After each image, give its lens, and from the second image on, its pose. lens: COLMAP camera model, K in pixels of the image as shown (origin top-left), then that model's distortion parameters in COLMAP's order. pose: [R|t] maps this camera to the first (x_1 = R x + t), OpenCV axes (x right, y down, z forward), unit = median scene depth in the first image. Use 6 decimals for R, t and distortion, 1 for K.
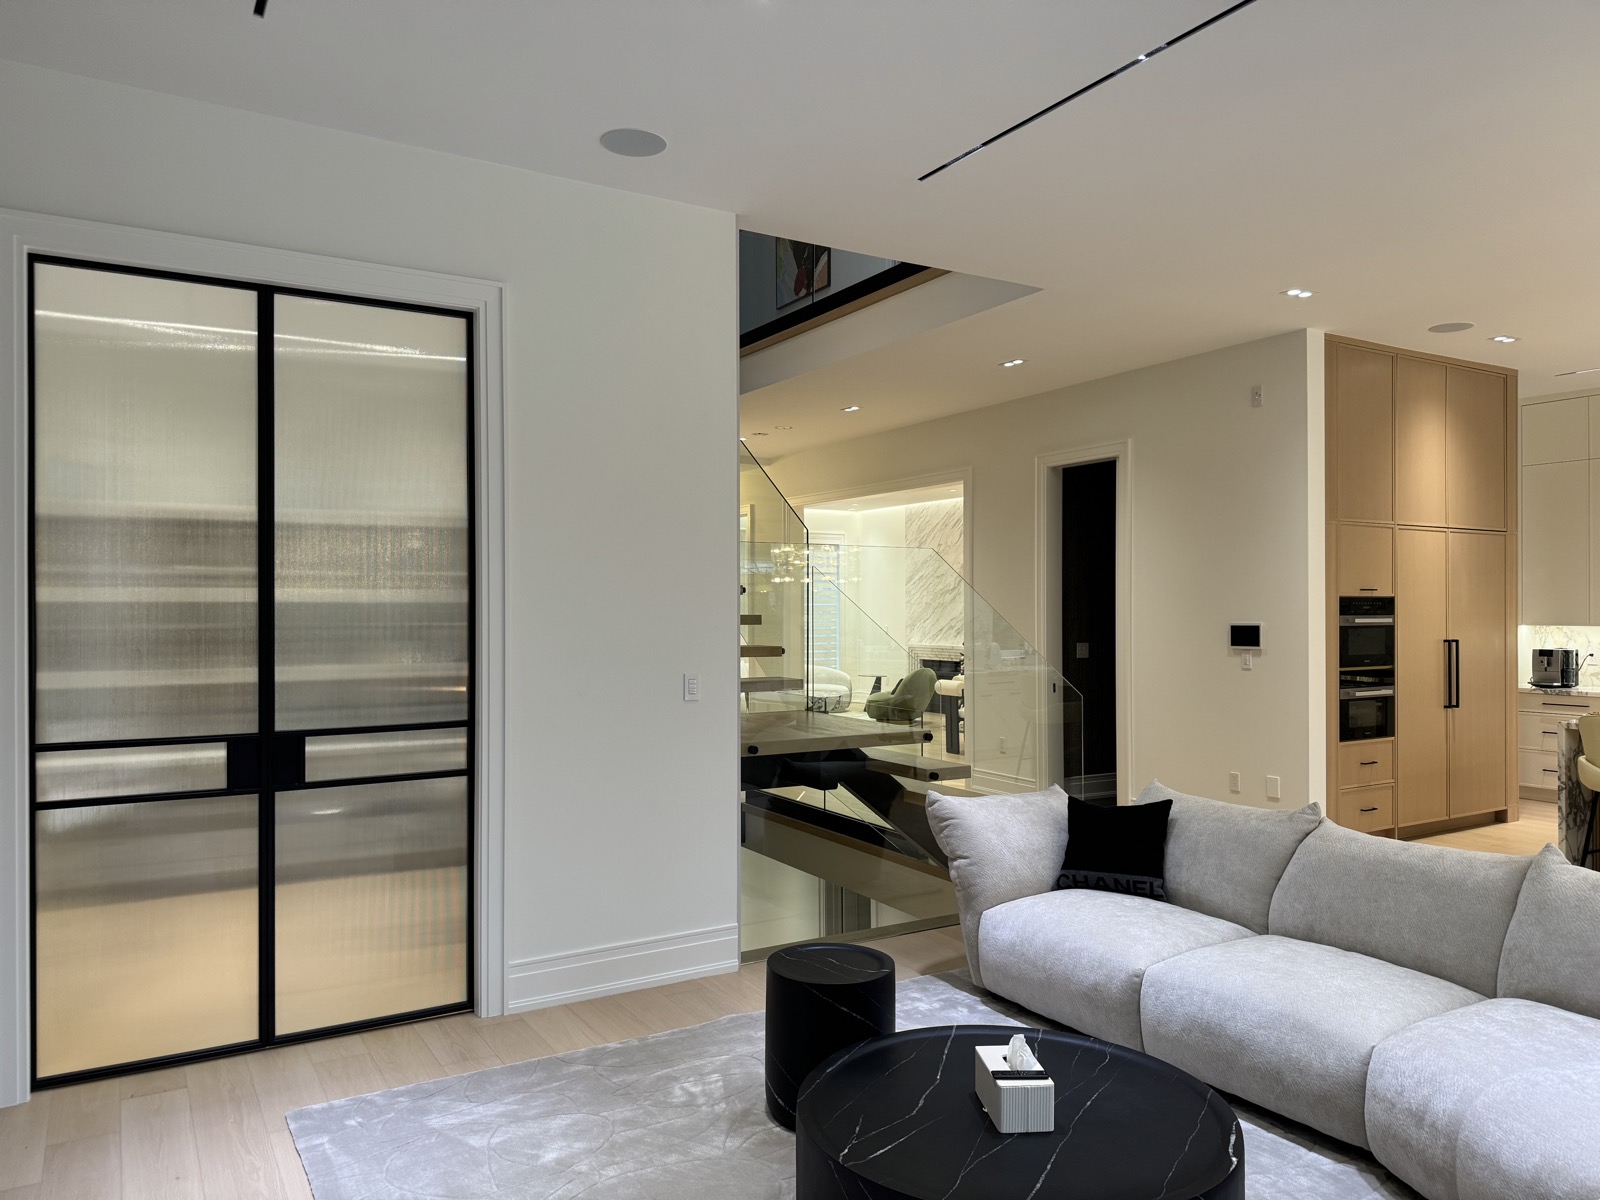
lens RADIAL K [[1136.9, 0, 795.6], [0, 1136.9, 607.8], [0, 0, 1]] dist [0.027861, 0.000044]
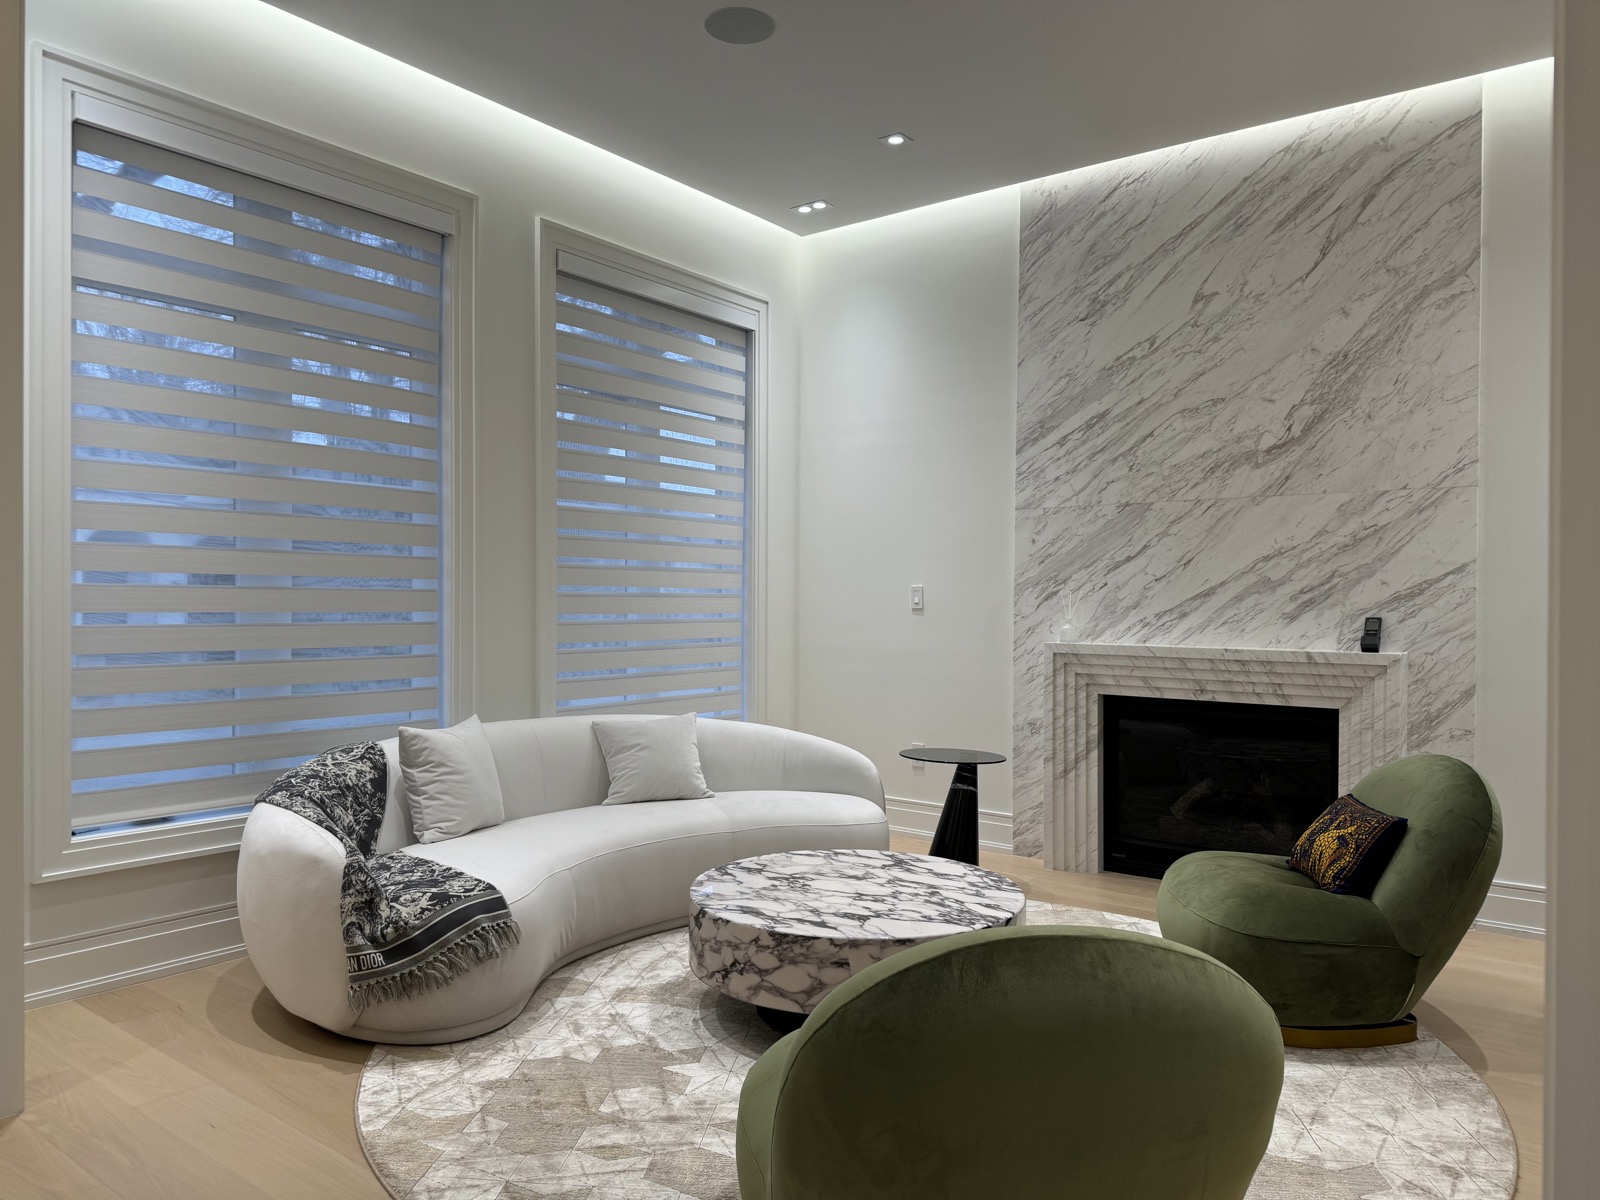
lens RADIAL K [[1136.9, 0, 800.6], [0, 1136.9, 600.1], [0, 0, 1]] dist [0.027861, 0.000044]
pose [[0.931905, 0.002766, 0.362692, -0.069573], [-0.003841, 0.999990, 0.002242, 0.020195], [-0.362682, -0.003483, 0.931907, 0.751362]]
